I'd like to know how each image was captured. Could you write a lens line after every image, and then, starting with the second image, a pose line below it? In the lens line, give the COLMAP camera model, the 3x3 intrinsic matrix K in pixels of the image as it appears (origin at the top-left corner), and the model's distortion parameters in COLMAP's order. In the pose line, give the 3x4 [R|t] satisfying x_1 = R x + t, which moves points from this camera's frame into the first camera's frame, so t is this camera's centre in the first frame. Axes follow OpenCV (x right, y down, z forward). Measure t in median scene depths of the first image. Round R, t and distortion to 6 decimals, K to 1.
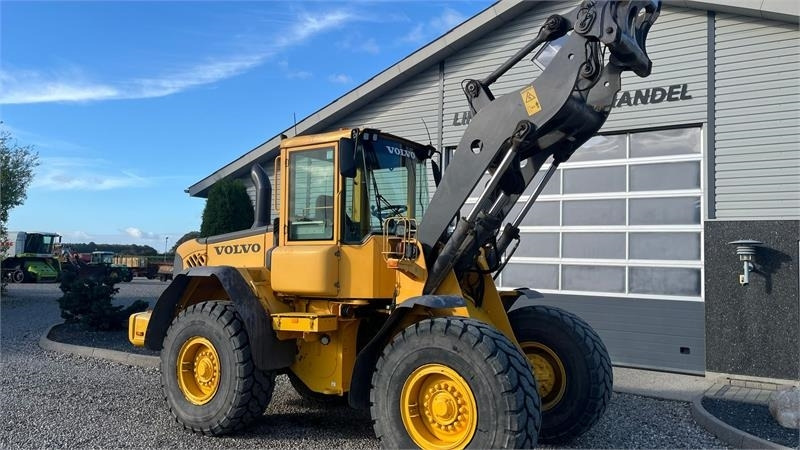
lens RADIAL K [[649.2, 0, 404.0], [0, 649.2, 213.7], [0, 0, 1]] dist [0.051064, -0.060380]
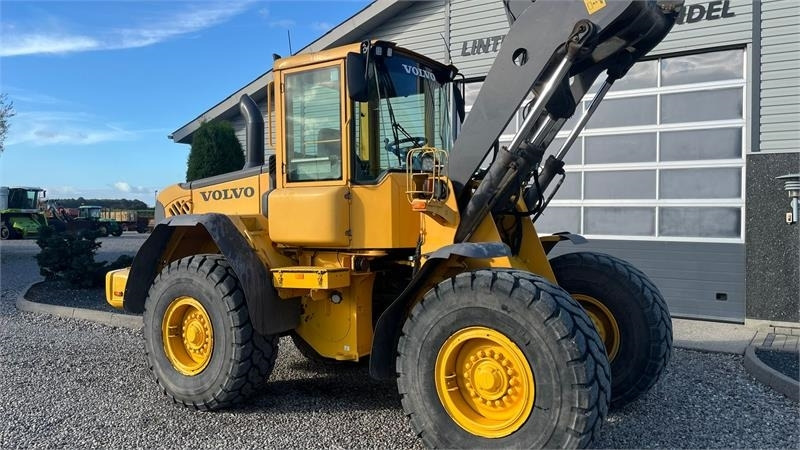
lens RADIAL K [[649.2, 0, 404.4], [0, 649.2, 217.4], [0, 0, 1]] dist [0.051064, -0.060380]
pose [[0.999686, -0.020857, 0.013860, -0.035608], [0.019623, 0.996282, 0.083885, 0.017551], [-0.015558, -0.083587, 0.996379, 0.141015]]
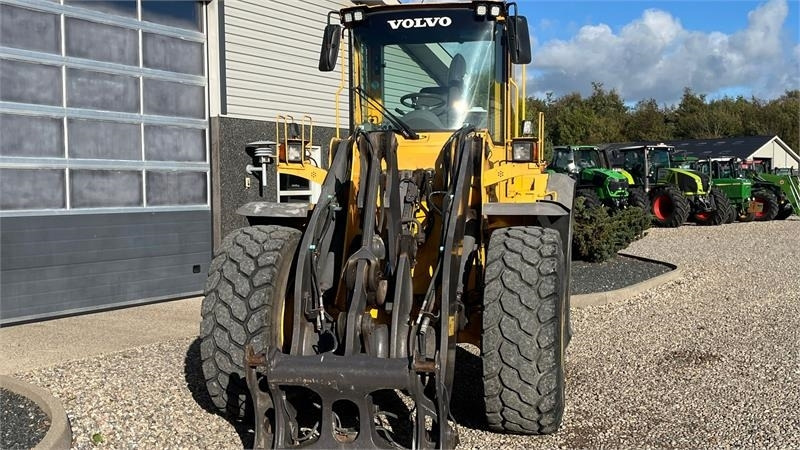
lens RADIAL K [[893.3, 0, 402.9], [0, 893.3, 230.9], [0, 0, 1]] dist [0.045118, 0.000000]
pose [[-0.053999, -0.077614, 0.995520, -1.019597], [-0.075924, 0.994408, 0.073409, 0.077140], [-0.995650, -0.071620, -0.059590, 1.126733]]
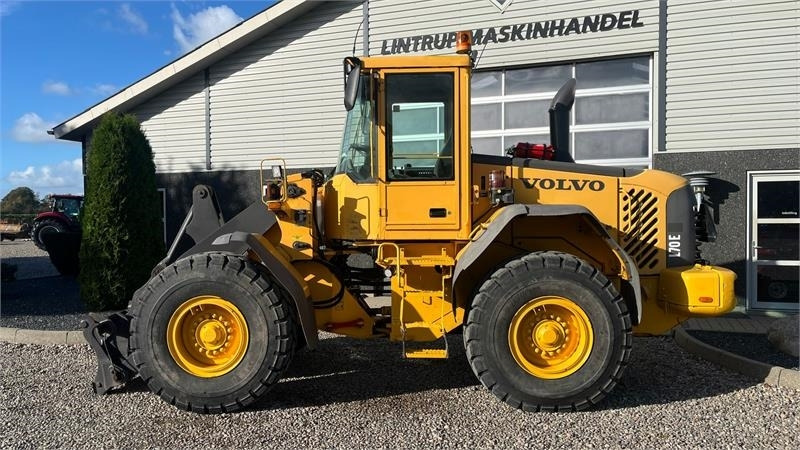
lens RADIAL K [[622.6, 0, 394.9], [0, 622.6, 229.7], [0, 0, 1]] dist [0.039497, -0.022221]
pose [[0.974271, -0.040730, 0.221668, -0.187499], [0.017060, 0.994041, 0.107665, 0.023090], [-0.224732, -0.101113, 0.969160, 0.221719]]
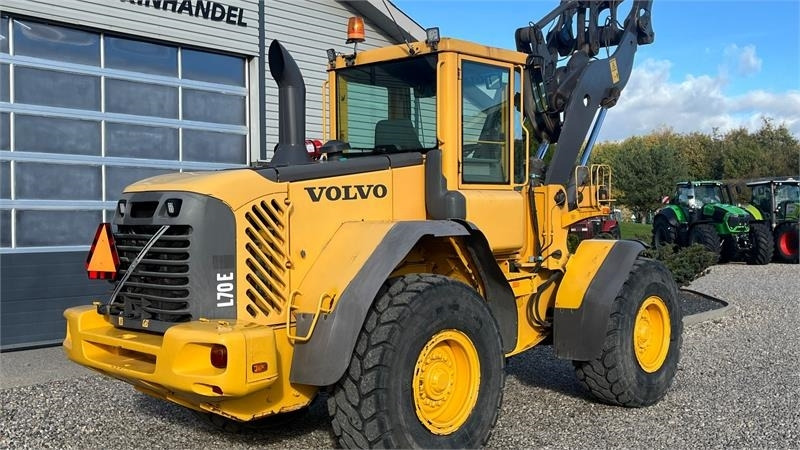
lens RADIAL K [[845.4, 0, 415.7], [0, 845.4, 227.1], [0, 0, 1]] dist [0.053089, 0.000000]
pose [[0.137514, -0.036415, 0.989830, -1.013981], [-0.070107, 0.996460, 0.046398, 0.045267], [-0.988016, -0.075775, 0.134474, 0.825254]]
